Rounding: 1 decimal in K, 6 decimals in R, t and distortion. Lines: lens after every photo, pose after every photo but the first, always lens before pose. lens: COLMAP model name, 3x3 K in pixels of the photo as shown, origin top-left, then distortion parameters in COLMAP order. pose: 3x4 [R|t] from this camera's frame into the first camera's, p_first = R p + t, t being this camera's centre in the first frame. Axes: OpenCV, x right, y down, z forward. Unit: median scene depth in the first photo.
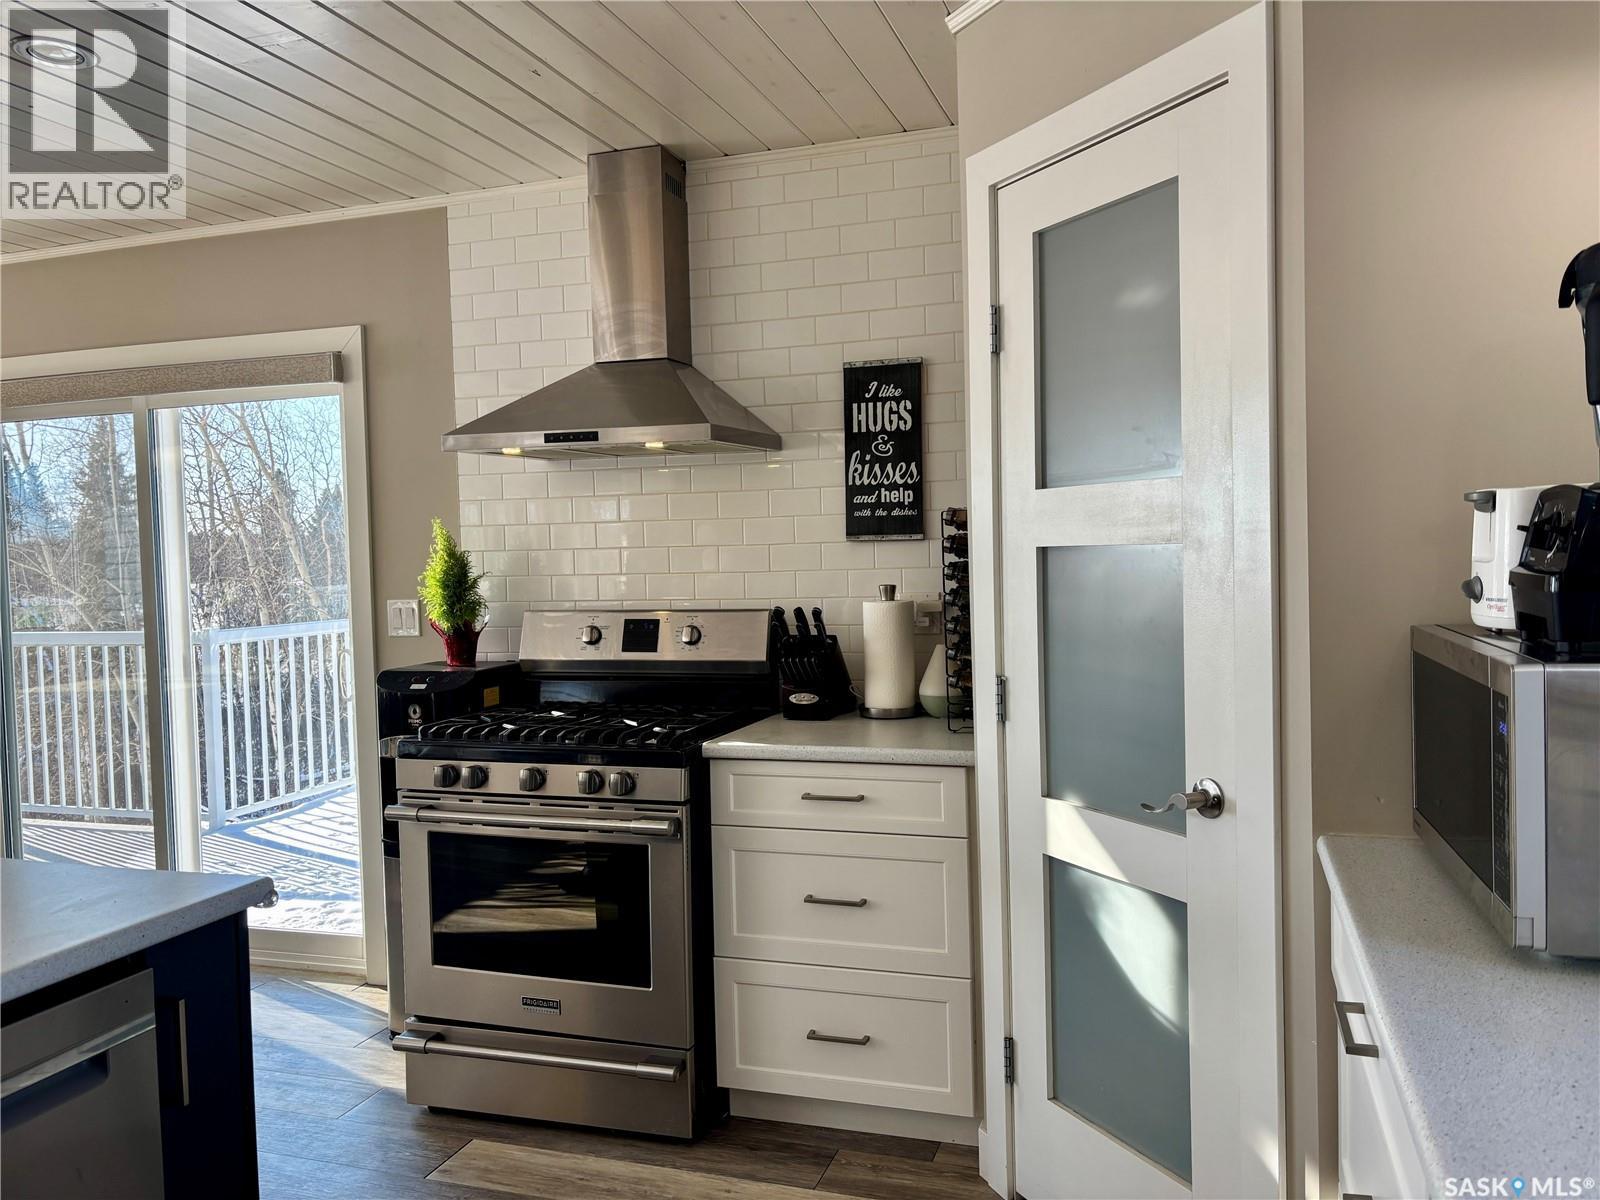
lens RADIAL K [[1219.3, 0, 803.5], [0, 1219.3, 606.4], [0, 0, 1]] dist [0.043359, -0.040431]
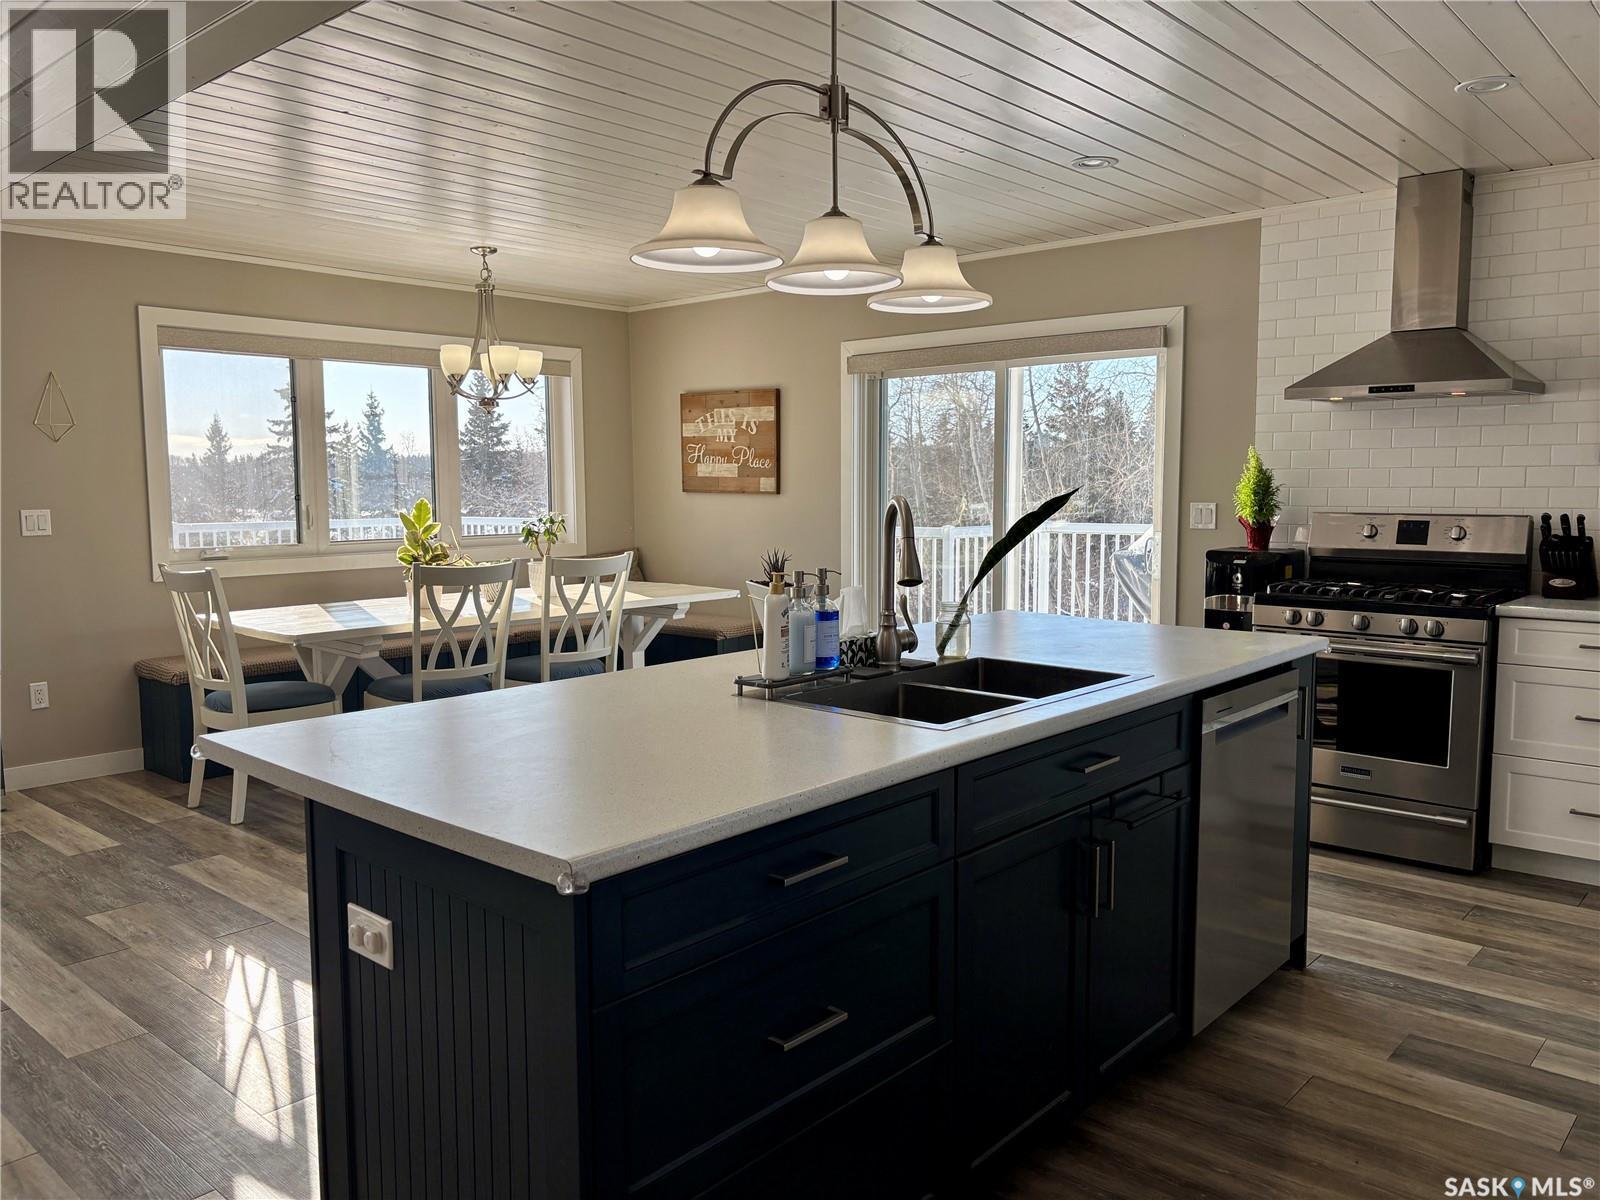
lens RADIAL K [[1219.3, 0, 796.7], [0, 1219.3, 597.3], [0, 0, 1]] dist [0.043359, -0.040431]
pose [[0.919386, 0.059458, -0.388837, -0.234658], [-0.037122, 0.997213, 0.064715, 0.033684], [0.391601, -0.045064, 0.919031, -0.555404]]
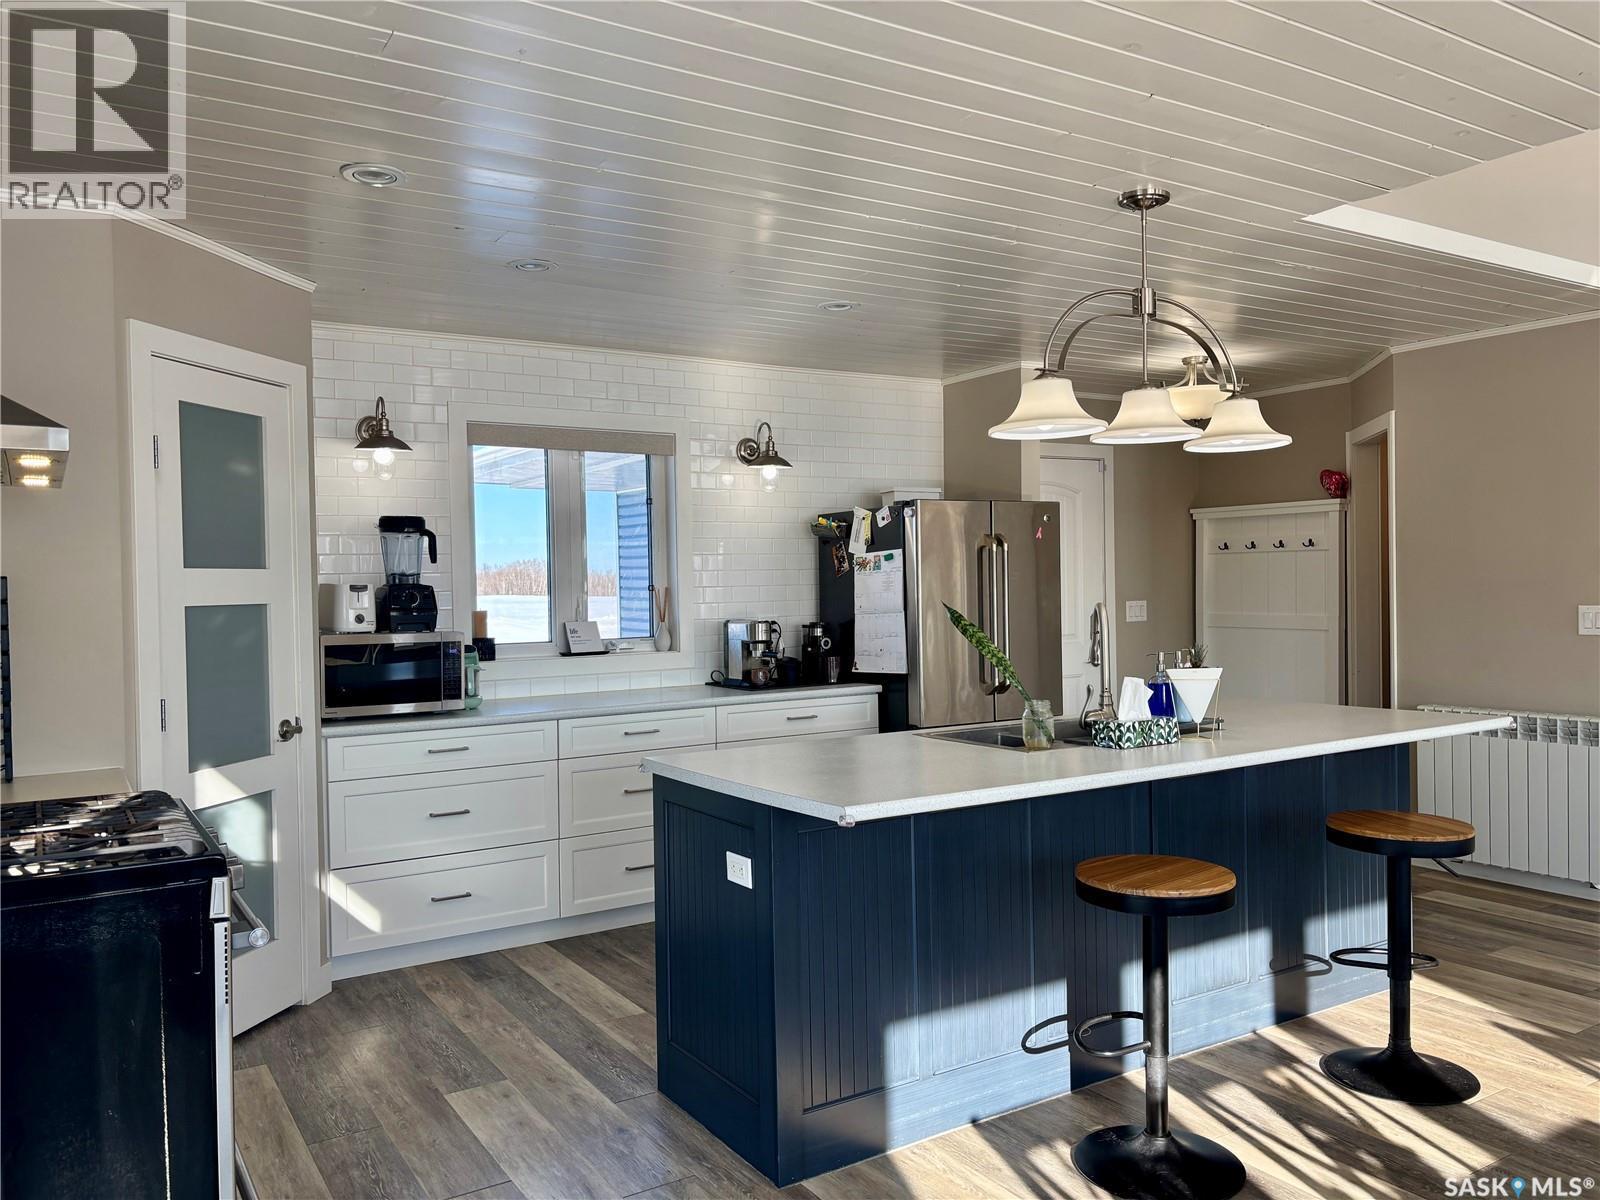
lens RADIAL K [[1219.3, 0, 794.2], [0, 1219.3, 601.3], [0, 0, 1]] dist [0.043359, -0.040431]
pose [[-0.771588, 0.032032, 0.635316, -0.964295], [0.067140, 0.997254, 0.031260, -0.036415], [-0.632569, 0.066775, -0.771620, 1.213349]]
